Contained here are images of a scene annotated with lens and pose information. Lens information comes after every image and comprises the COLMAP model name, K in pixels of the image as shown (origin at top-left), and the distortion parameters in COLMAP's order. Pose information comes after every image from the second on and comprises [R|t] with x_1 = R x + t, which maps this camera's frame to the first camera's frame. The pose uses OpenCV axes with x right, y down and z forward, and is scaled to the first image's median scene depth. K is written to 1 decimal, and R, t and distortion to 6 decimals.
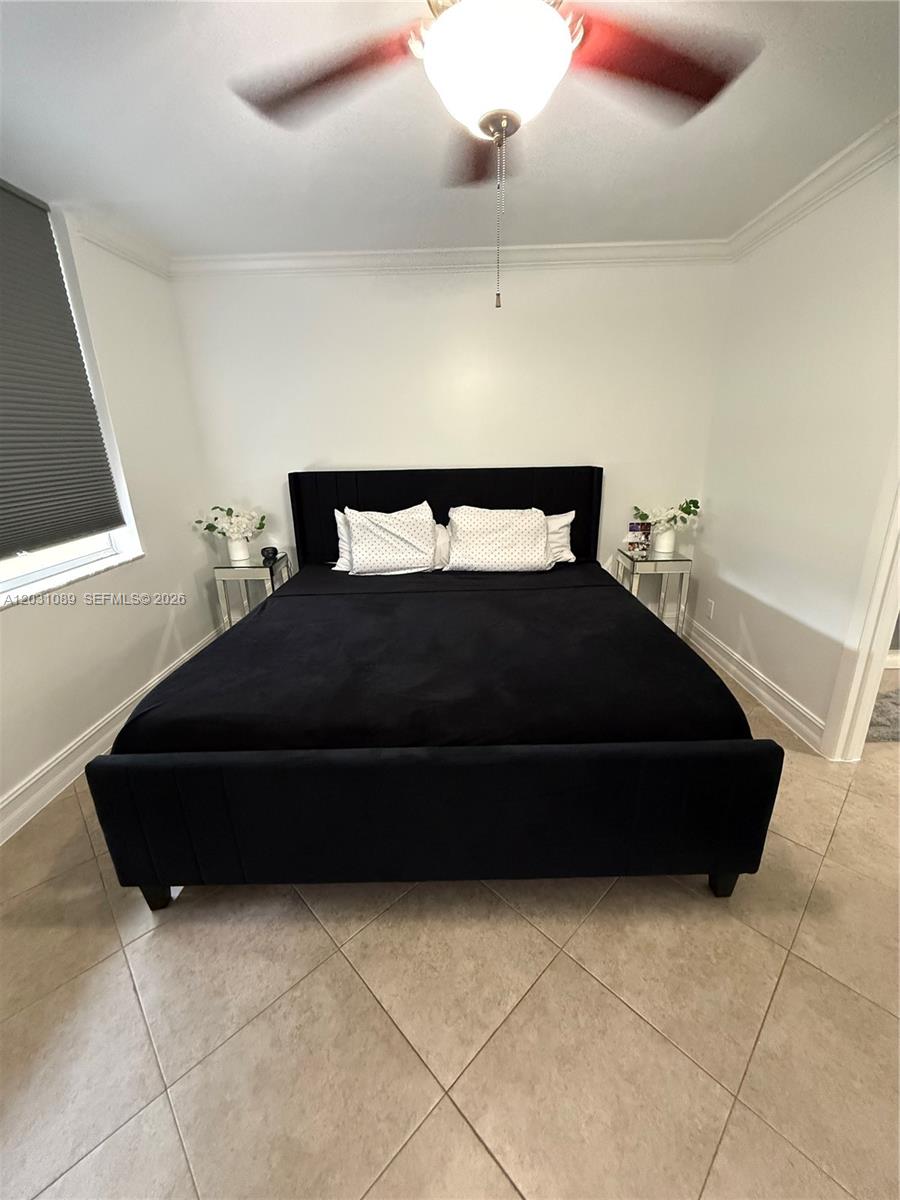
lens RADIAL K [[477.4, 0, 450.1], [0, 477.4, 594.3], [0, 0, 1]] dist [-0.000592, 0.000371]
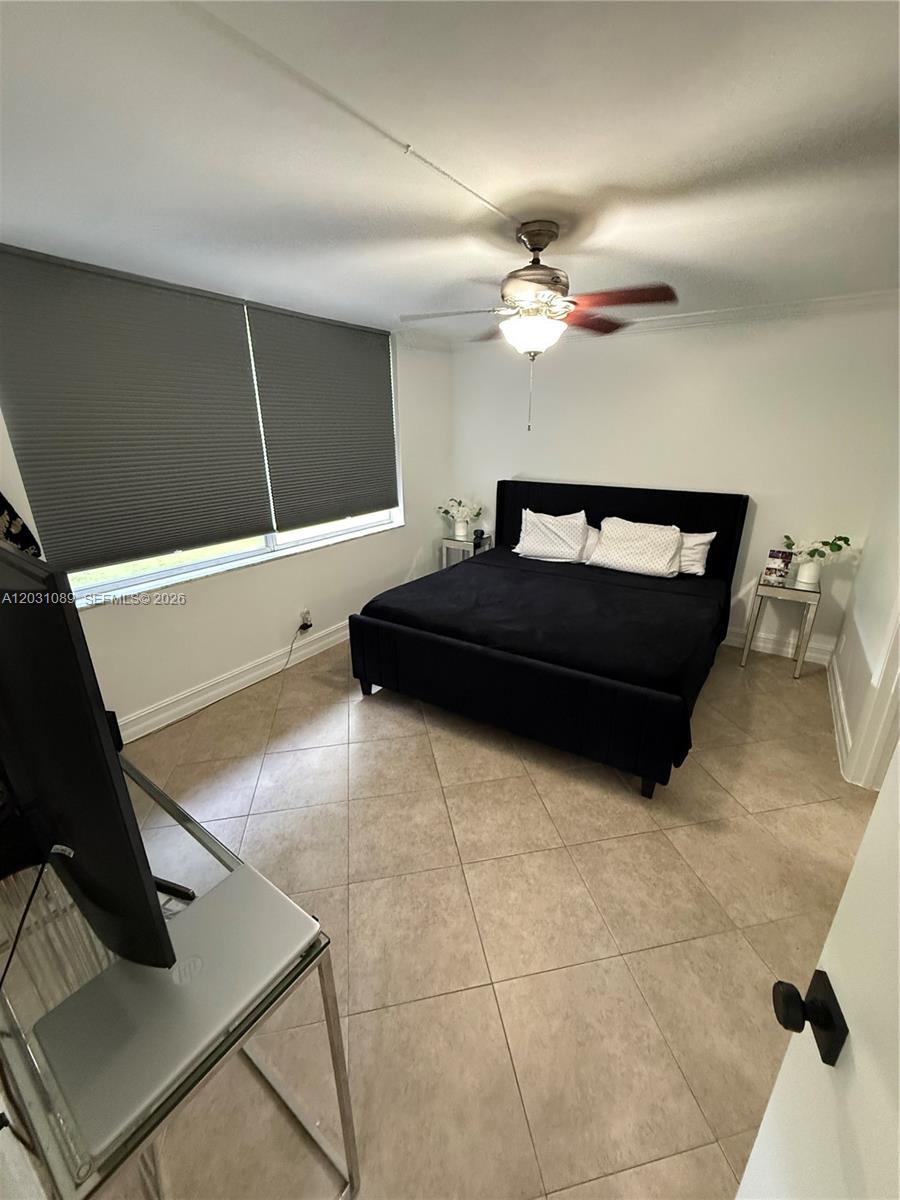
lens RADIAL K [[477.4, 0, 450.1], [0, 477.4, 594.3], [0, 0, 1]] dist [-0.000592, 0.000371]
pose [[0.843225, 0.195120, -0.500899, 0.354233], [-0.180221, 0.980485, 0.078550, -0.003883], [0.506450, 0.024037, 0.861934, -0.335294]]
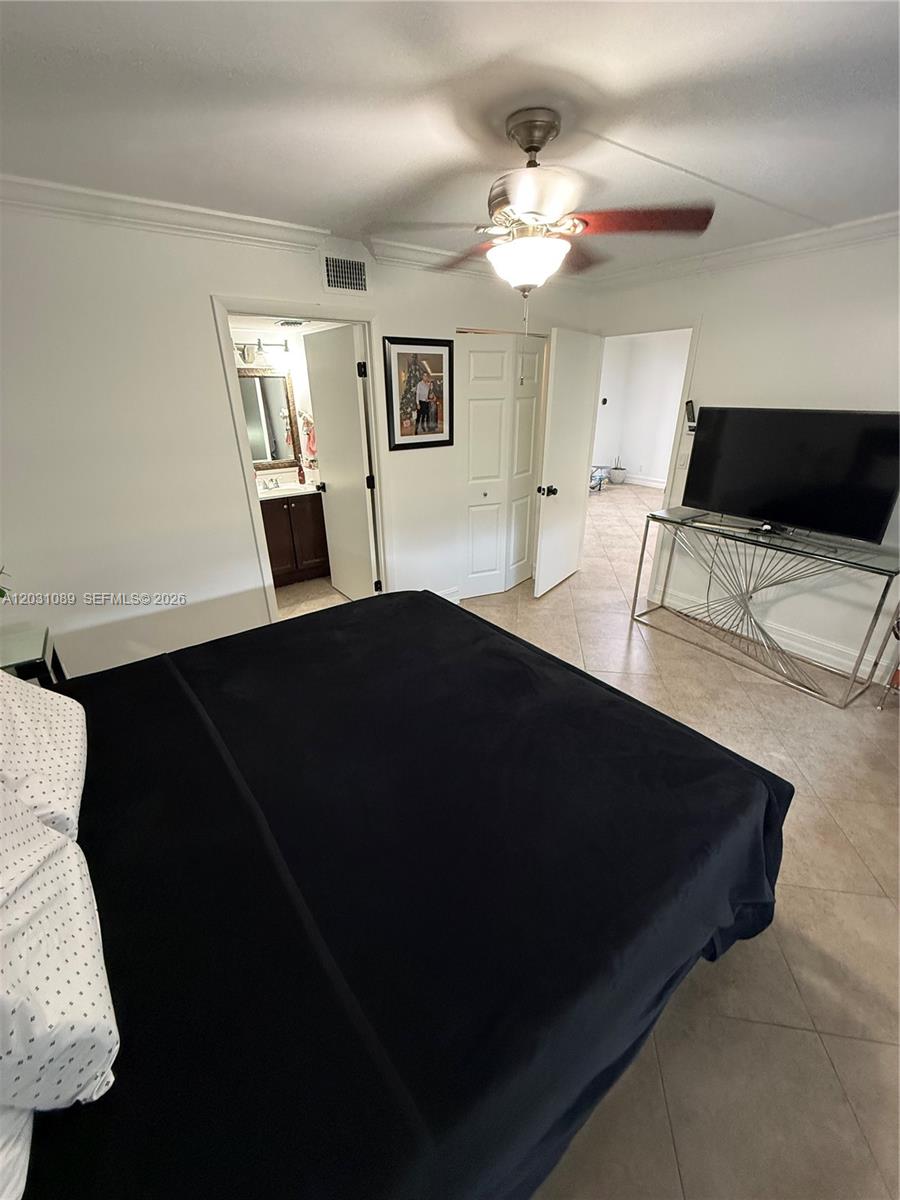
lens RADIAL K [[477.4, 0, 450.1], [0, 477.4, 594.3], [0, 0, 1]] dist [-0.000592, 0.000371]
pose [[-0.606322, -0.286526, 0.741806, -0.446710], [0.270800, 0.802684, 0.531381, -0.354039], [-0.747691, 0.523069, -0.409094, 0.826826]]
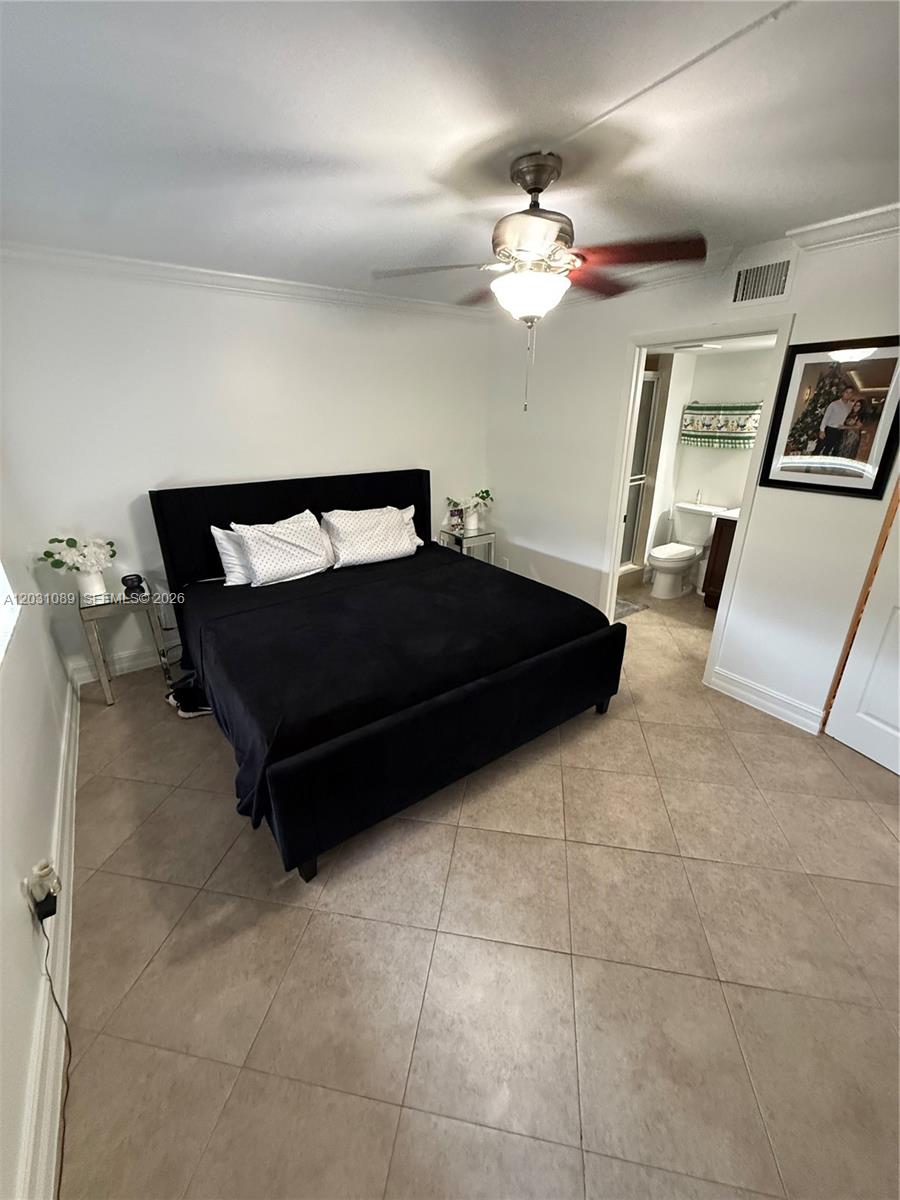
lens RADIAL K [[477.4, 0, 450.1], [0, 477.4, 594.3], [0, 0, 1]] dist [-0.000592, 0.000371]
pose [[0.807498, -0.194921, 0.556734, -0.450615], [0.168992, 0.980708, 0.098251, -0.055354], [-0.565144, 0.014746, 0.824860, -0.107423]]
